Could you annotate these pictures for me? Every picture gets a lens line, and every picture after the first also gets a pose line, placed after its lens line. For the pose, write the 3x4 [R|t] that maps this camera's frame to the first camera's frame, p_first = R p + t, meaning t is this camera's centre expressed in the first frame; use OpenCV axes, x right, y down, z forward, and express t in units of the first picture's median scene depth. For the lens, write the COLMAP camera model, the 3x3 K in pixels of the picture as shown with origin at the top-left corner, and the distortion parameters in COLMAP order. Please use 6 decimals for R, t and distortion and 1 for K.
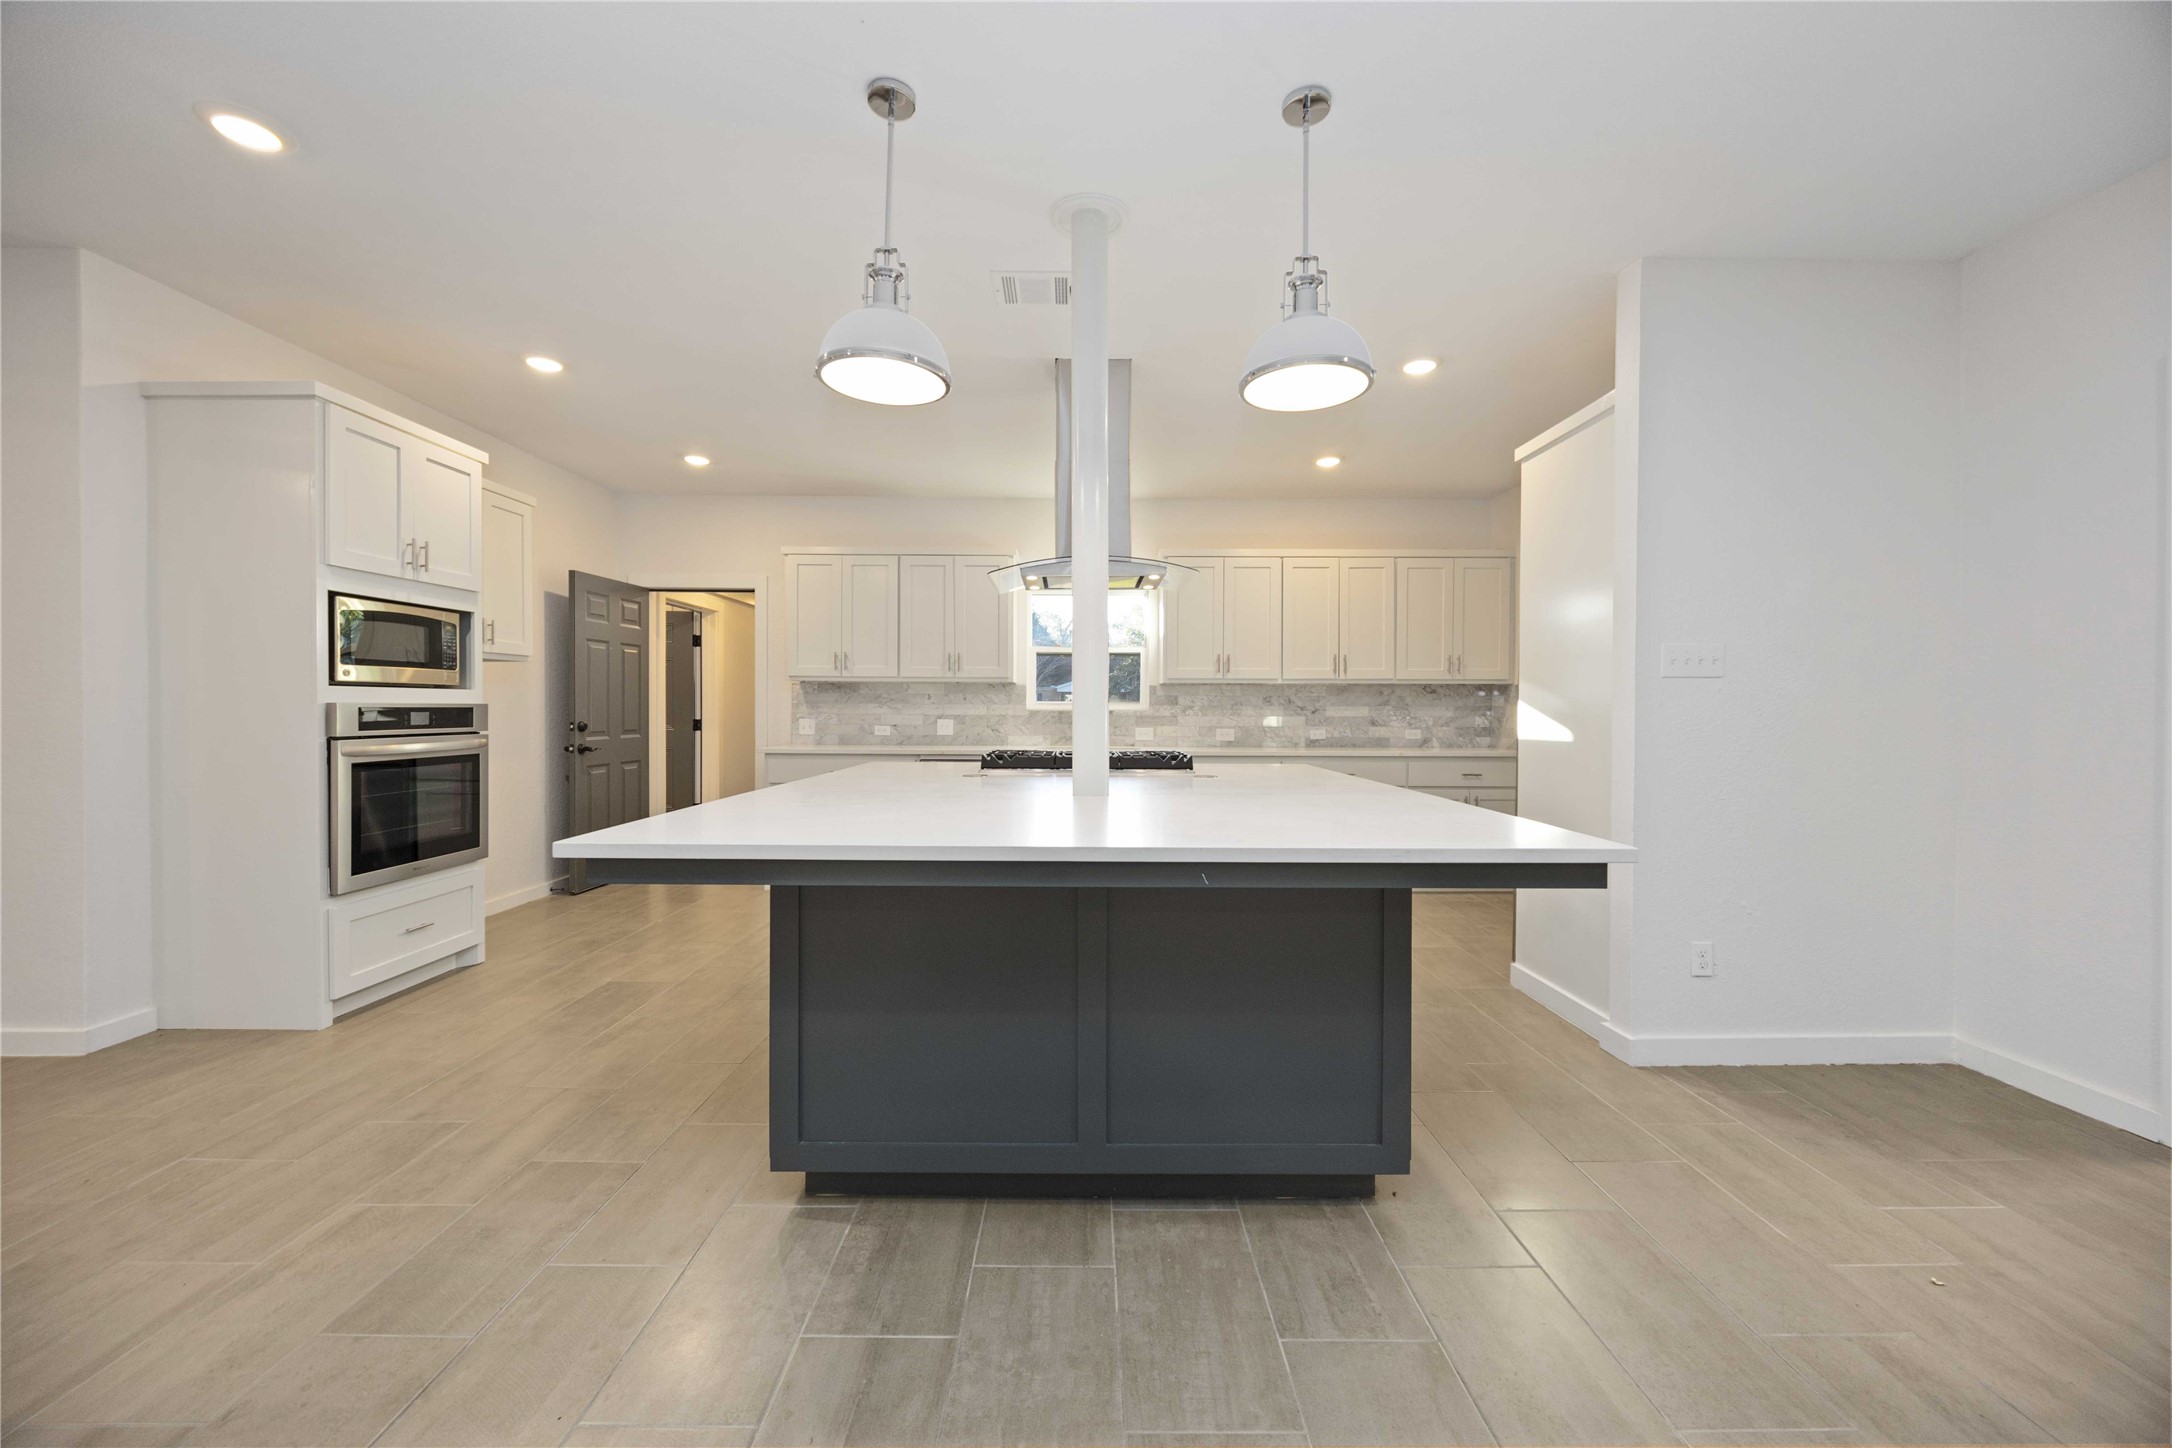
lens RADIAL K [[824.4, 0, 1082.6], [0, 824.4, 708.4], [0, 0, 1]] dist [-0.000531, -0.000097]
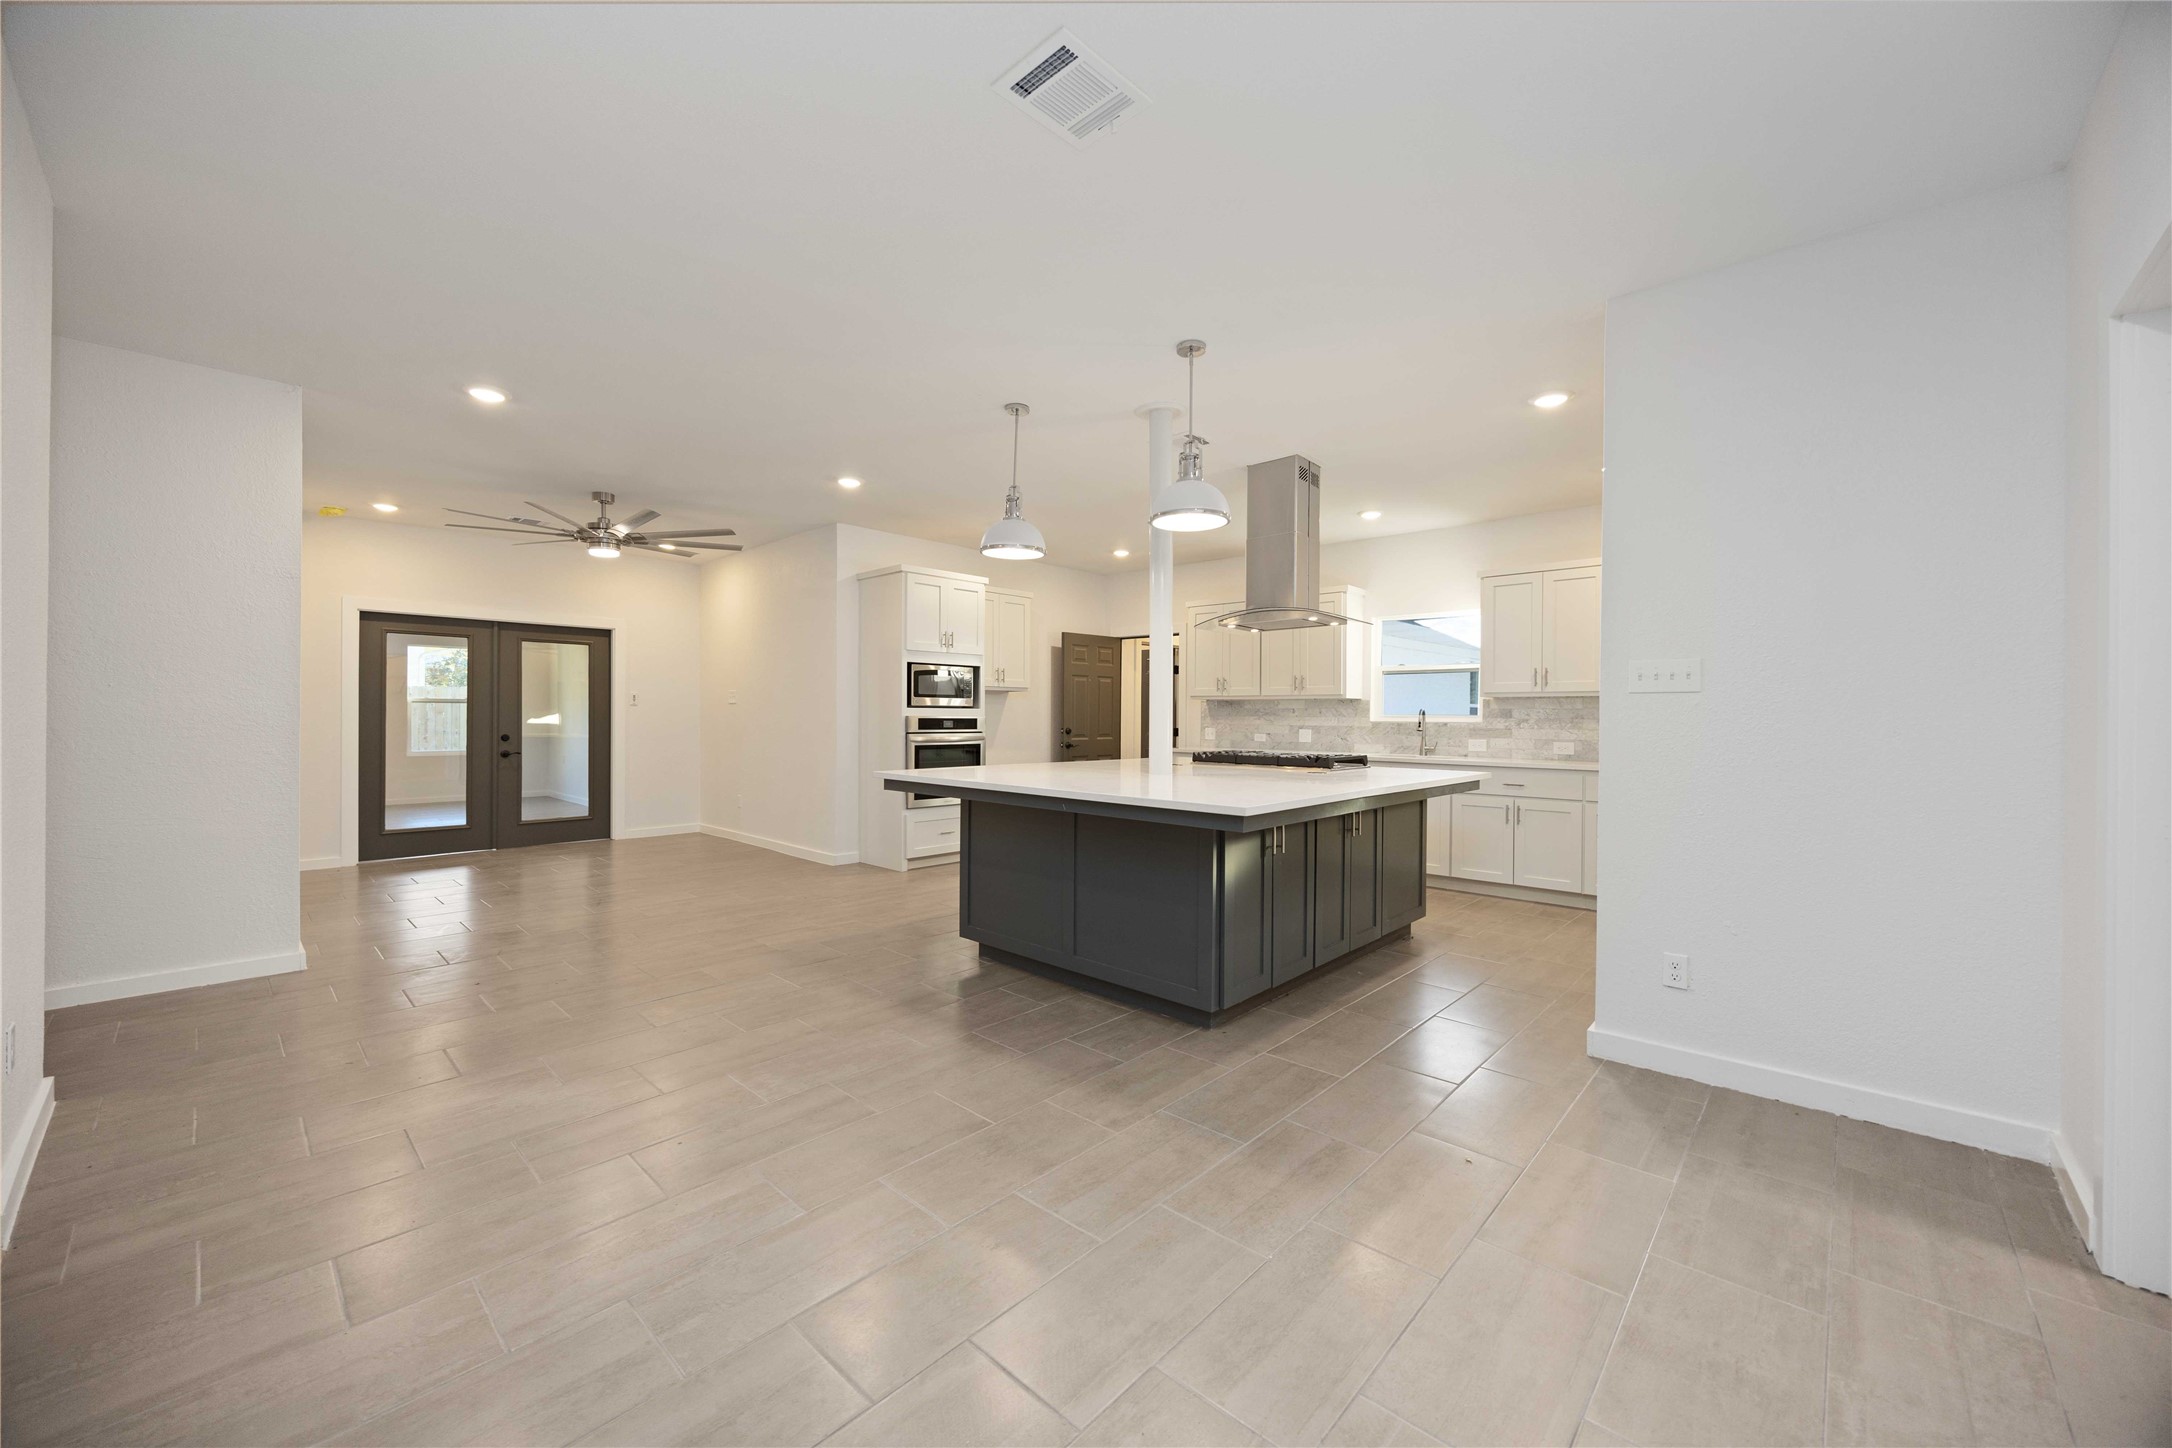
lens RADIAL K [[821.0, 0, 1086.1], [0, 821.0, 719.3], [0, 0, 1]] dist [-0.000375, -0.000190]
pose [[0.731083, 0.003268, -0.682281, 0.703445], [-0.004257, 0.999991, 0.000228, -0.000883], [0.682275, 0.002738, 0.731090, -0.177066]]
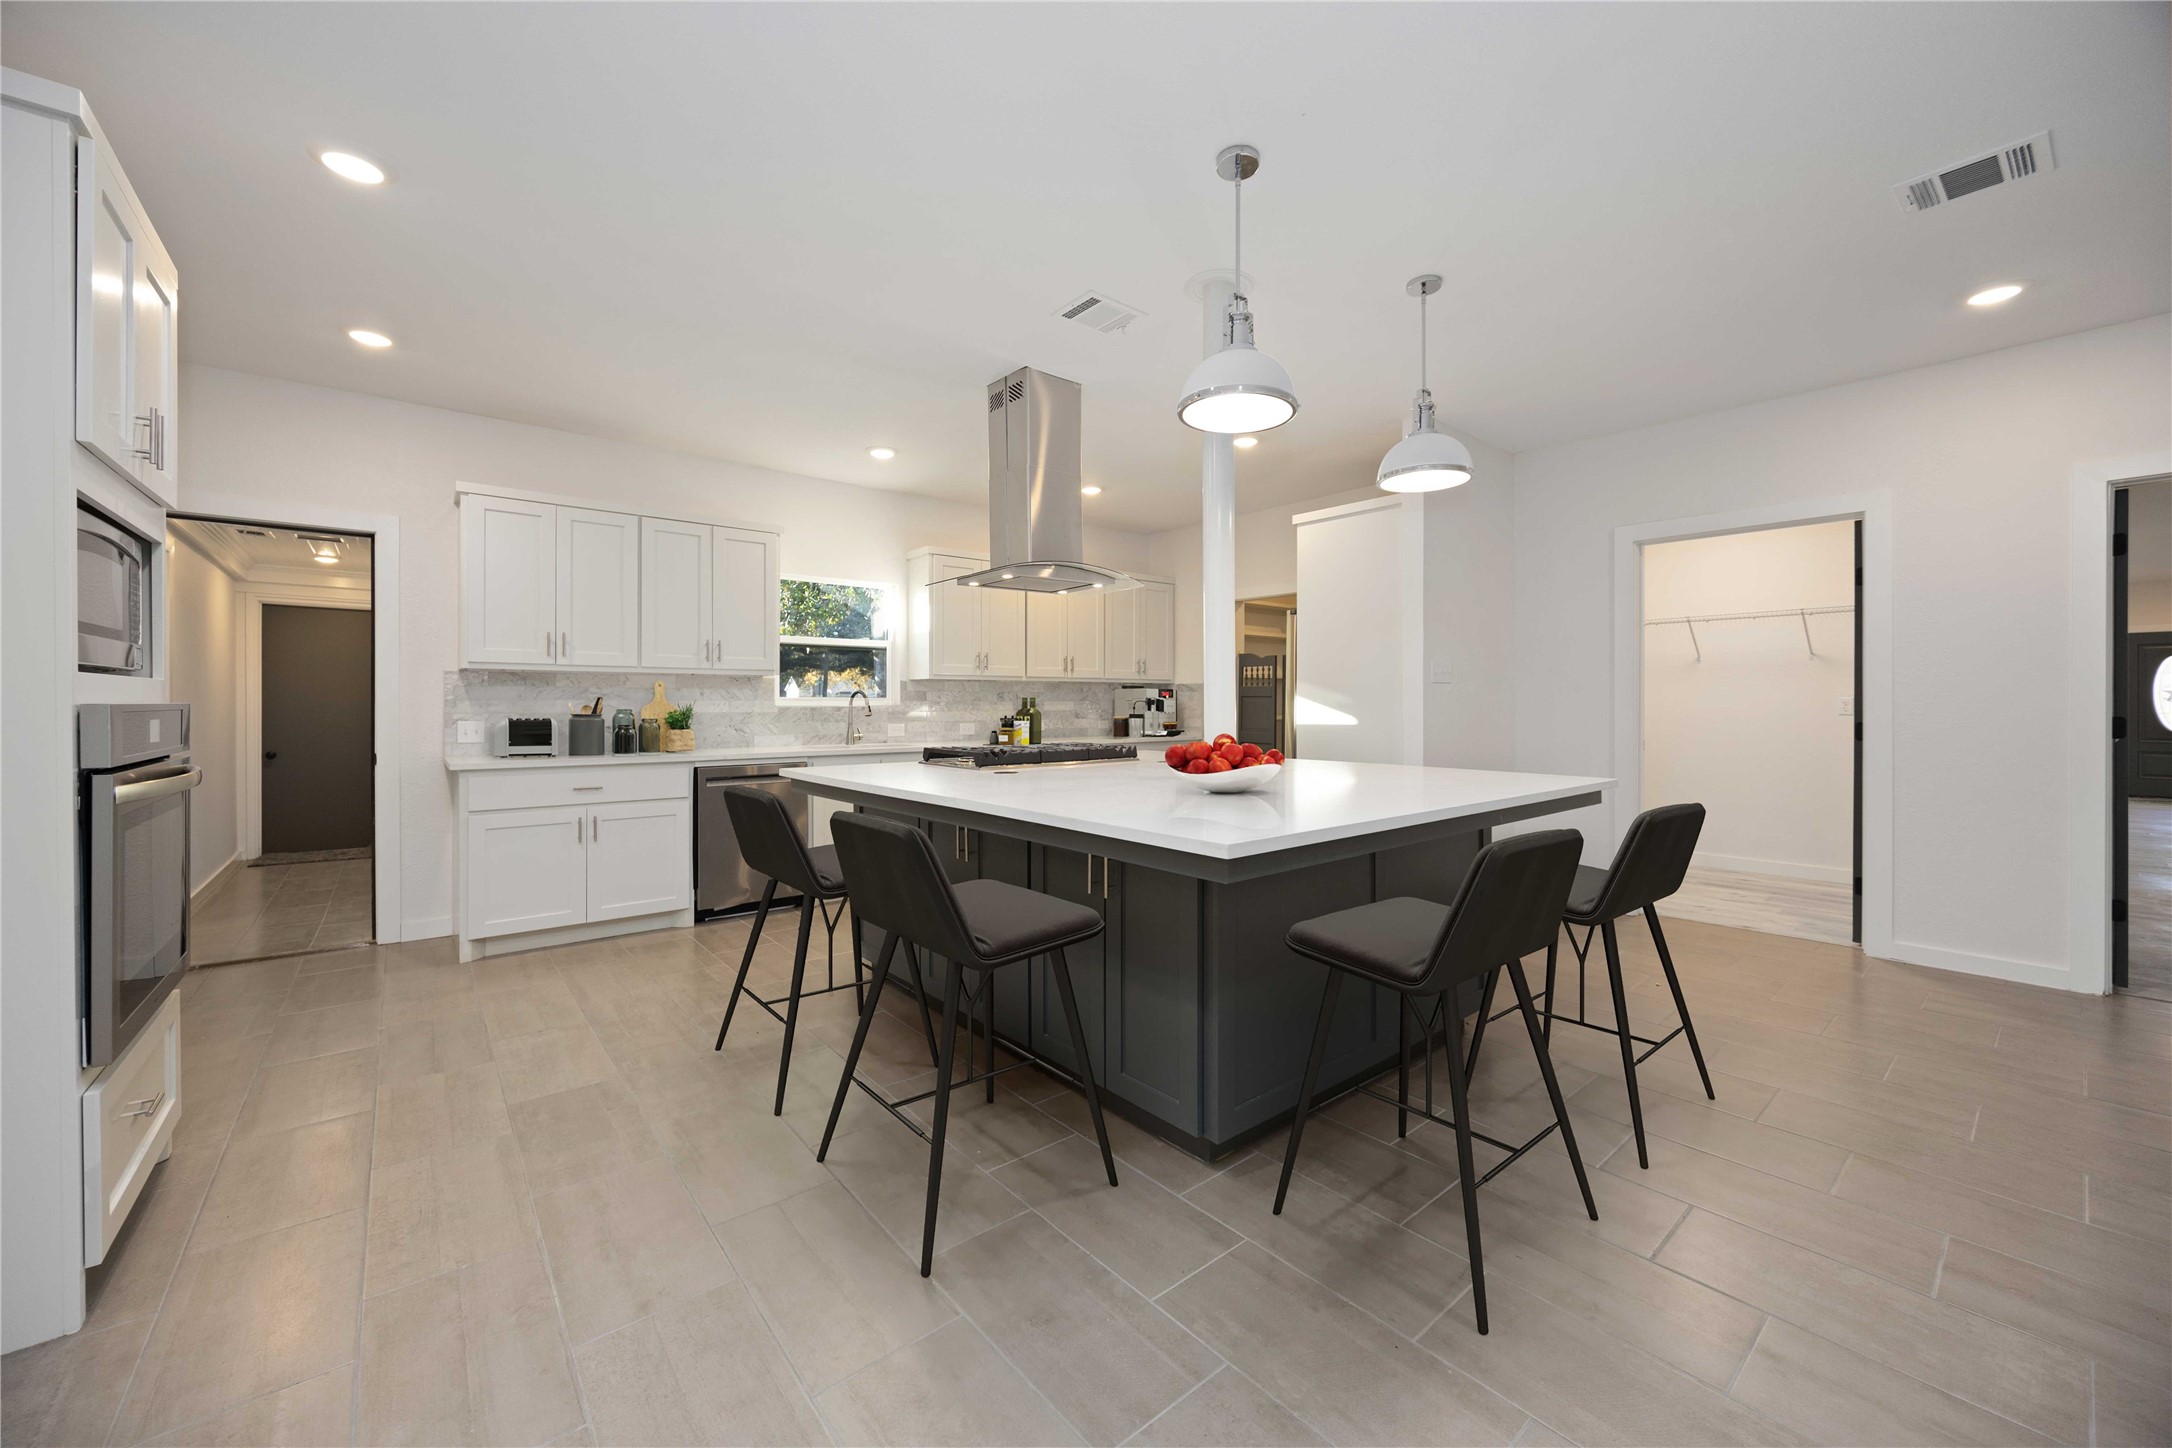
lens RADIAL K [[830.2, 0, 1083.6], [0, 830.2, 704.9], [0, 0, 1]] dist [-0.000665, -0.000245]
pose [[0.767280, -0.006257, 0.641282, -0.645158], [0.003787, 0.999979, 0.005226, -0.005599], [-0.641301, -0.001581, 0.767287, 0.158032]]
